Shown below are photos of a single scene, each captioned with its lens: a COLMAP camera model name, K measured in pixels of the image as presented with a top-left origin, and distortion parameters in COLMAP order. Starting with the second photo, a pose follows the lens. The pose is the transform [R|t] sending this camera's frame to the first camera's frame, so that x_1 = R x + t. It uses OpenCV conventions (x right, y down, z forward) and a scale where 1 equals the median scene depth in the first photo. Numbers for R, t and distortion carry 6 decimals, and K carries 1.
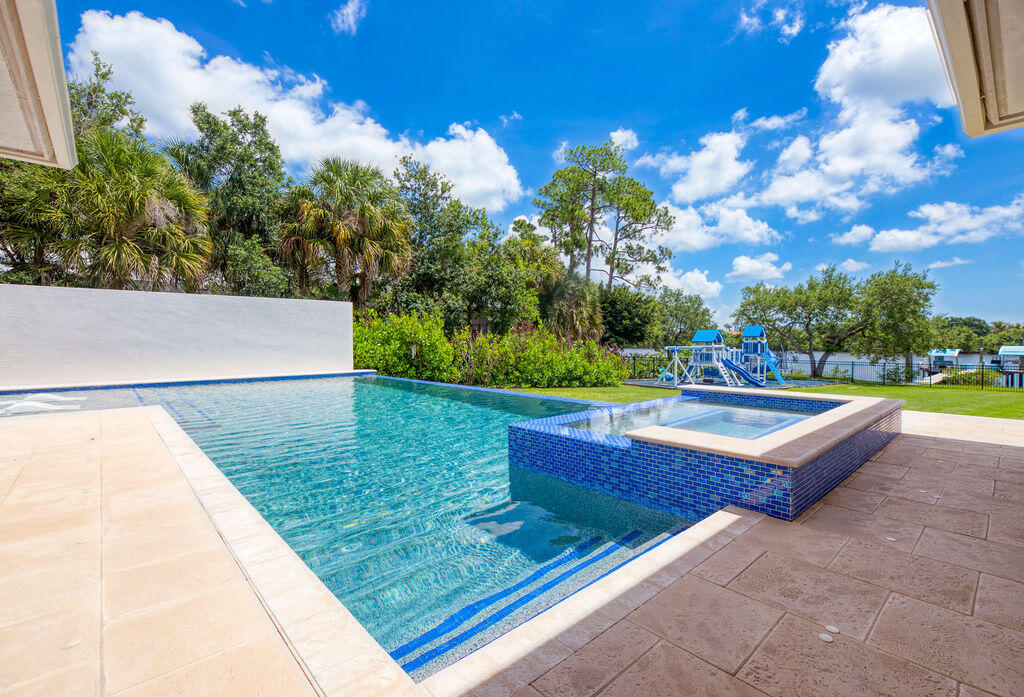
lens RADIAL K [[455.2, 0, 506.3], [0, 455.2, 345.0], [0, 0, 1]] dist [0.004380, 0.000365]
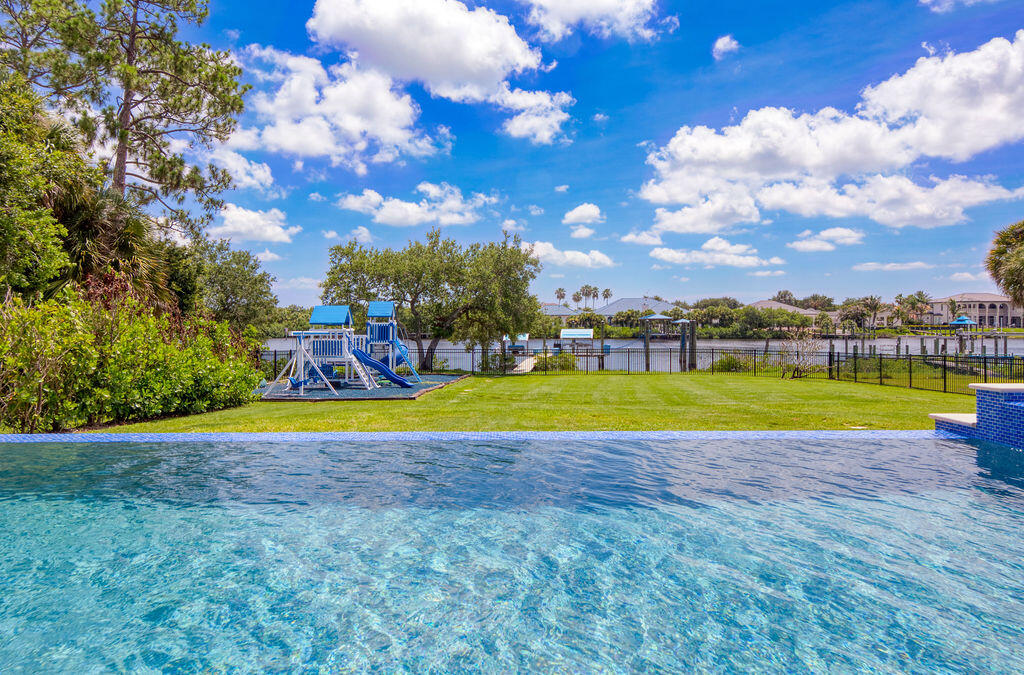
lens RADIAL K [[663.6, 0, 511.0], [0, 663.6, 341.6], [0, 0, 1]] dist [0.006446, 0.000236]
pose [[0.645494, -0.017801, 0.763558, -0.094614], [0.007337, 0.999827, 0.017107, 0.002912], [-0.763730, -0.005440, 0.645512, 0.149944]]
